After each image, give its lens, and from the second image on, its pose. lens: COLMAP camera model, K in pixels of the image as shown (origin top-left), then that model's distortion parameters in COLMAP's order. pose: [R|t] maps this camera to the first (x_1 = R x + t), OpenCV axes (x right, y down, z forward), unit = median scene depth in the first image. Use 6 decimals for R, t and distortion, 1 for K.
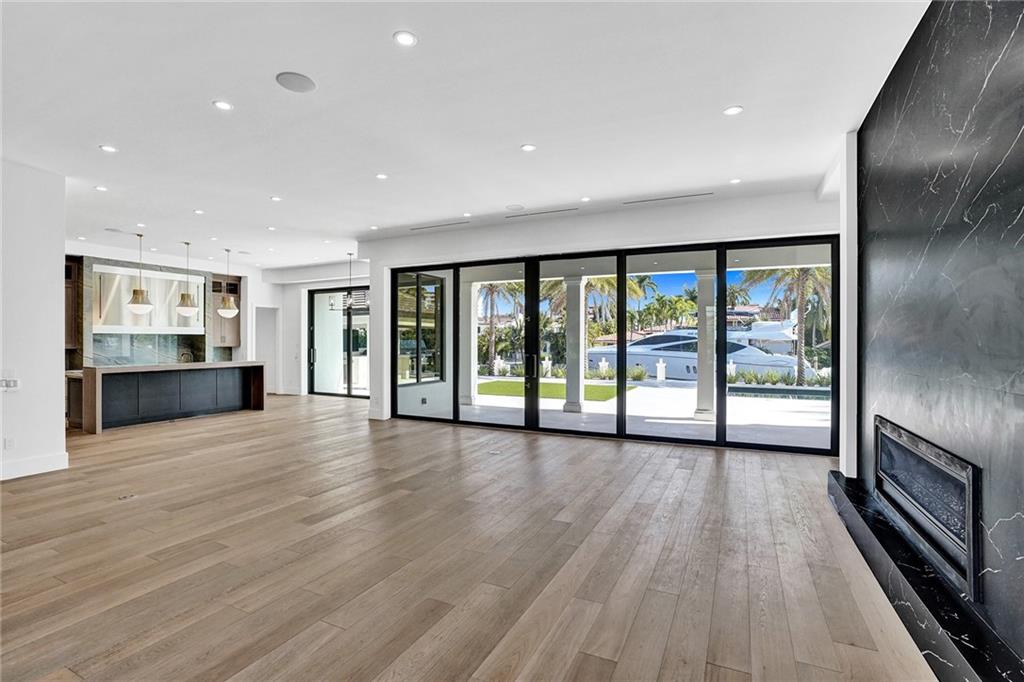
lens RADIAL K [[480.6, 0, 515.8], [0, 480.6, 337.4], [0, 0, 1]] dist [-0.014431, -0.000290]
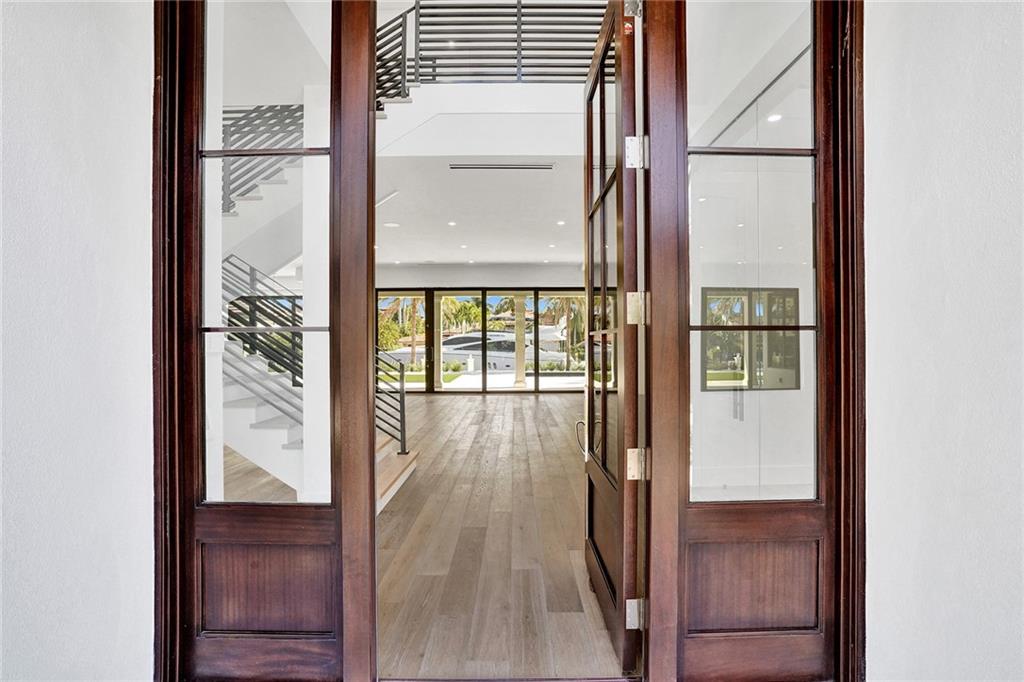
lens RADIAL K [[480.6, 0, 513.4], [0, 480.6, 340.9], [0, 0, 1]] dist [-0.014431, -0.000290]
pose [[0.908413, -0.005304, 0.418041, -0.140962], [0.003956, 0.999984, 0.004091, 0.002607], [-0.418056, -0.002063, 0.908419, -0.218607]]
